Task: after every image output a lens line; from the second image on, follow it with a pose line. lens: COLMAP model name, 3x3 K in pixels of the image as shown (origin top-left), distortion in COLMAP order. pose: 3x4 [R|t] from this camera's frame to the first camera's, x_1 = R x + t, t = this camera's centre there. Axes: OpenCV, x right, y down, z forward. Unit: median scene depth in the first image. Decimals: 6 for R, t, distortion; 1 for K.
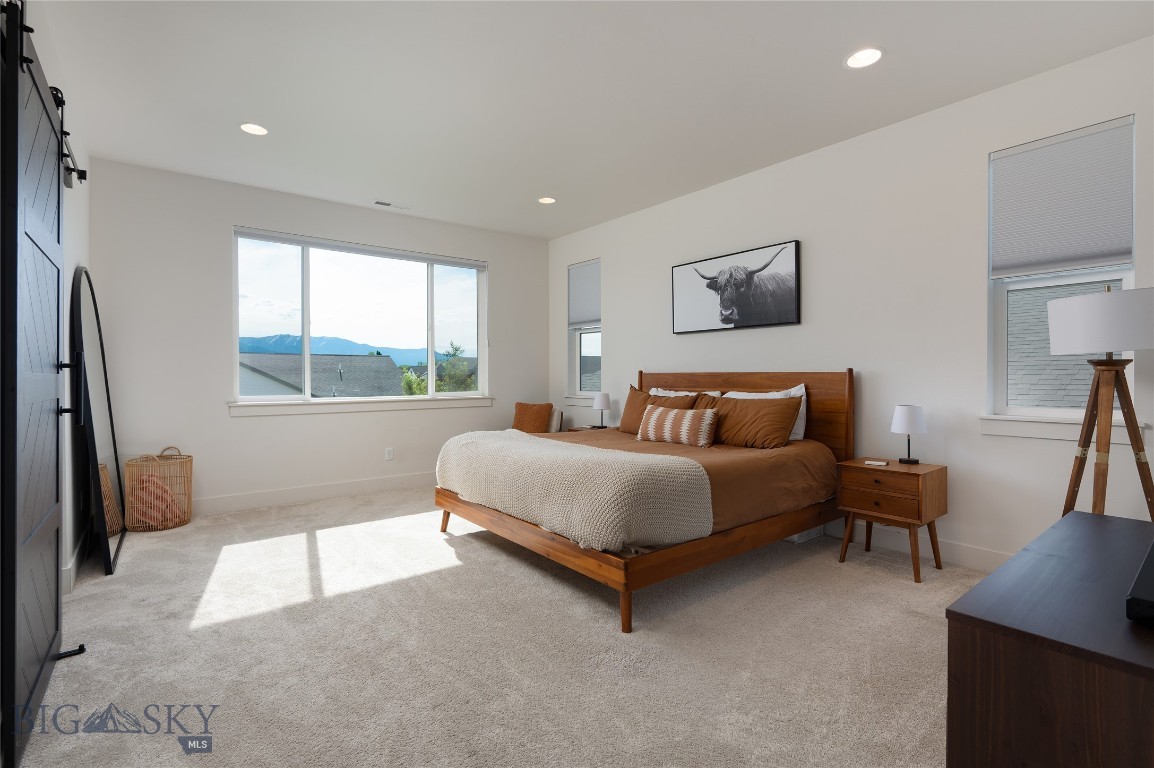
lens RADIAL K [[548.7, 0, 575.4], [0, 548.7, 380.5], [0, 0, 1]] dist [0.000165, 0.000003]
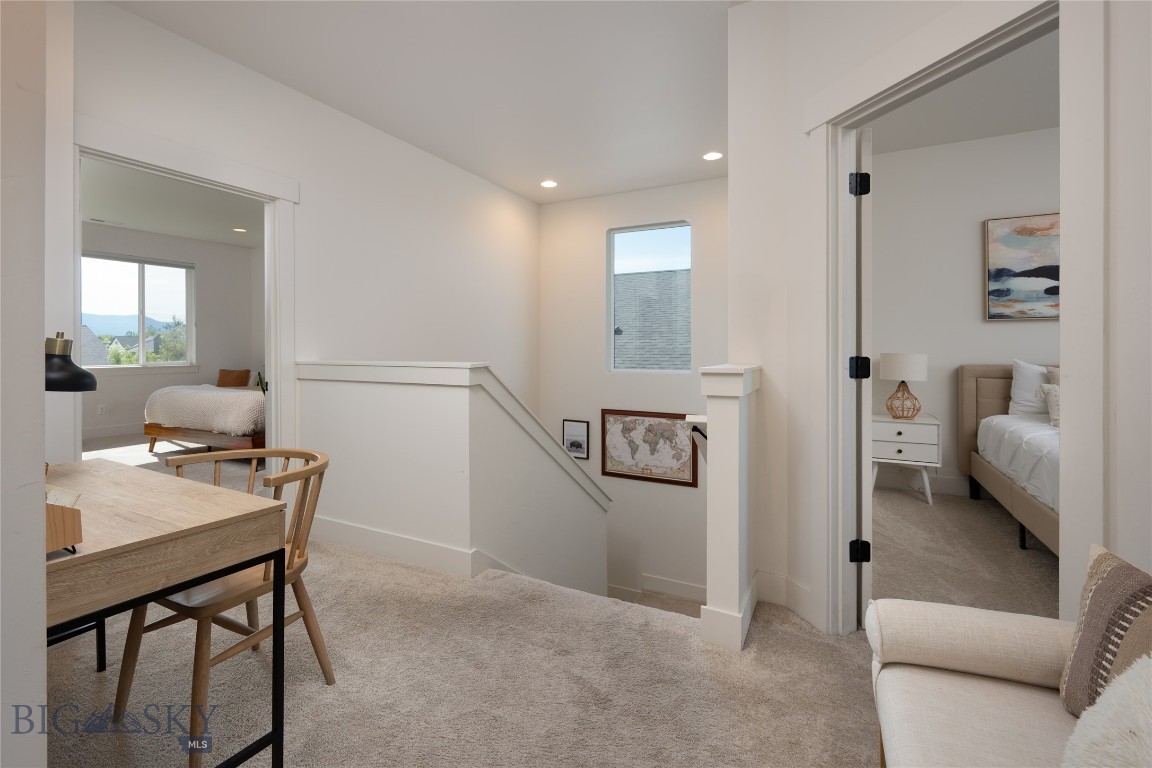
lens RADIAL K [[516.0, 0, 556.9], [0, 516.0, 351.6], [0, 0, 1]] dist [-0.001495, 0.000239]
pose [[0.914555, 0.002667, 0.404454, 0.146935], [-0.000846, 0.999989, -0.004681, 0.002527], [-0.404461, 0.003938, 0.914547, -0.532119]]
